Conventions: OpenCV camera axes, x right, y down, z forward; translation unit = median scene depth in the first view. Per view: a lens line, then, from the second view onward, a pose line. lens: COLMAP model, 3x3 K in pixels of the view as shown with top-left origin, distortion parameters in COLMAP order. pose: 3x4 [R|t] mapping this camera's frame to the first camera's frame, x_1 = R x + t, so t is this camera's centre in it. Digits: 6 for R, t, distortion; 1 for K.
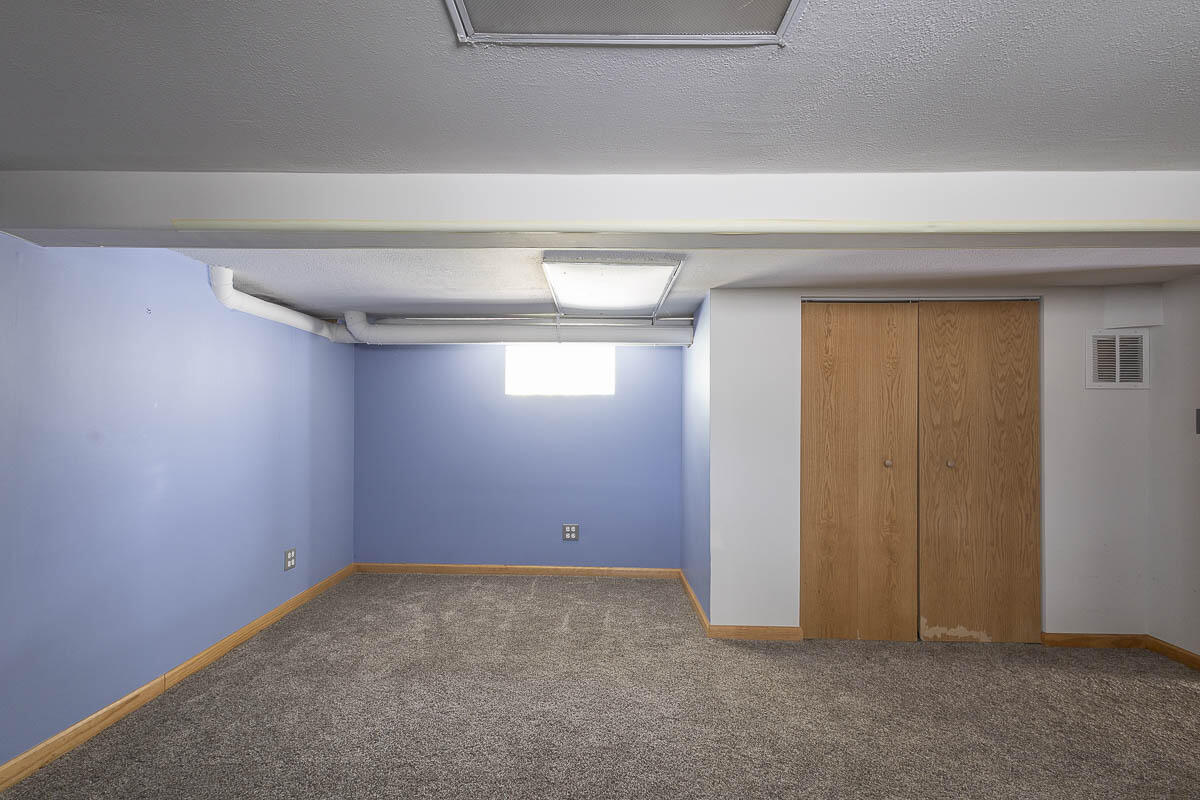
lens RADIAL K [[580.2, 0, 596.5], [0, 580.2, 417.2], [0, 0, 1]] dist [0.002724, 0.000430]
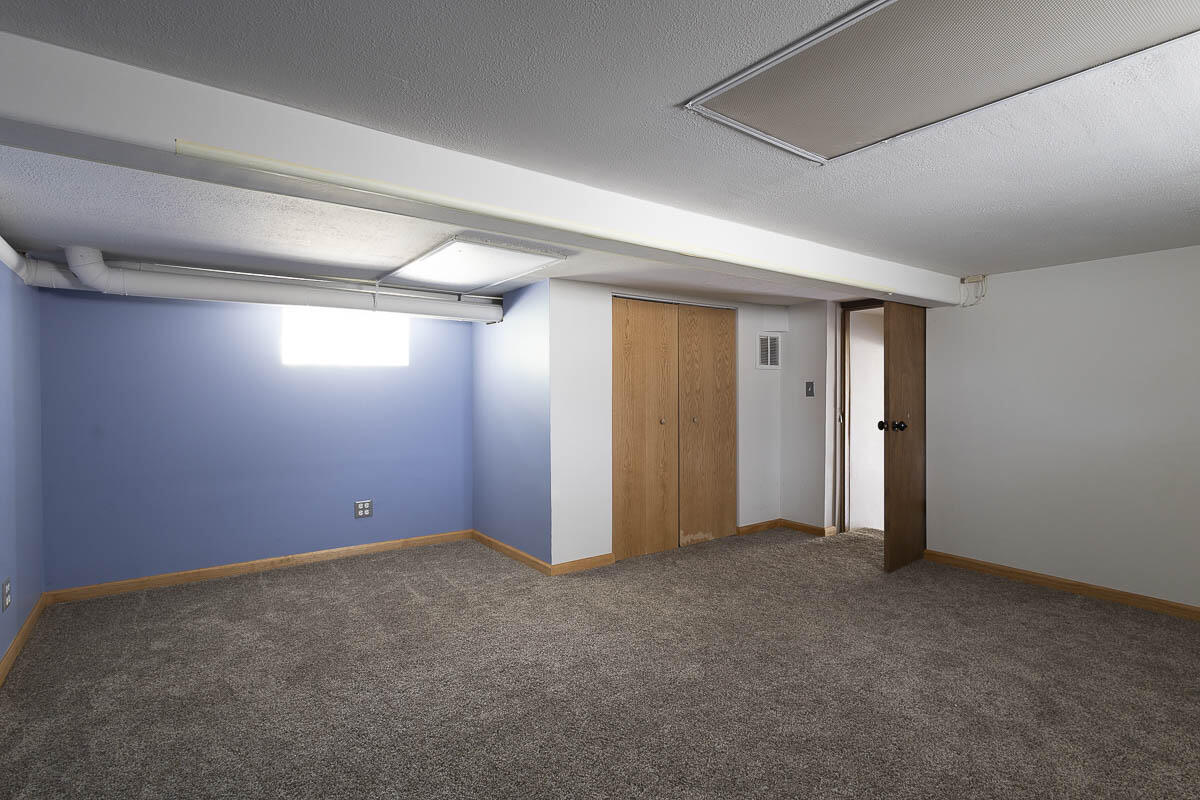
lens RADIAL K [[567.5, 0, 601.4], [0, 567.5, 398.4], [0, 0, 1]] dist [0.001398, -0.000040]
pose [[0.795915, -0.016301, 0.605189, -0.415757], [0.003550, 0.999746, 0.022259, -0.004690], [-0.605398, -0.015568, 0.795771, 0.030171]]
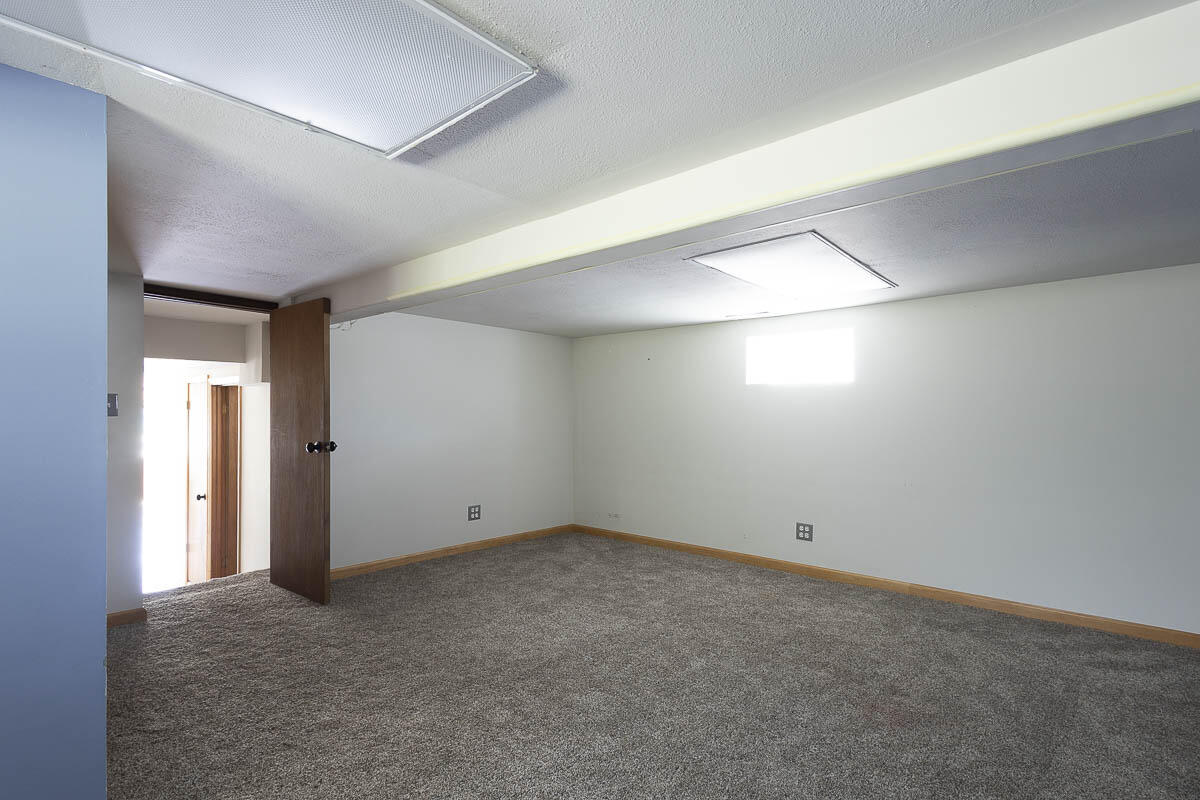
lens RADIAL K [[580.2, 0, 596.5], [0, 580.2, 417.2], [0, 0, 1]] dist [0.002724, 0.000430]
pose [[-0.757311, -0.008027, 0.653005, -0.356426], [-0.009338, 0.999955, 0.001463, 0.017339], [-0.652987, -0.004990, -0.757352, 1.094691]]
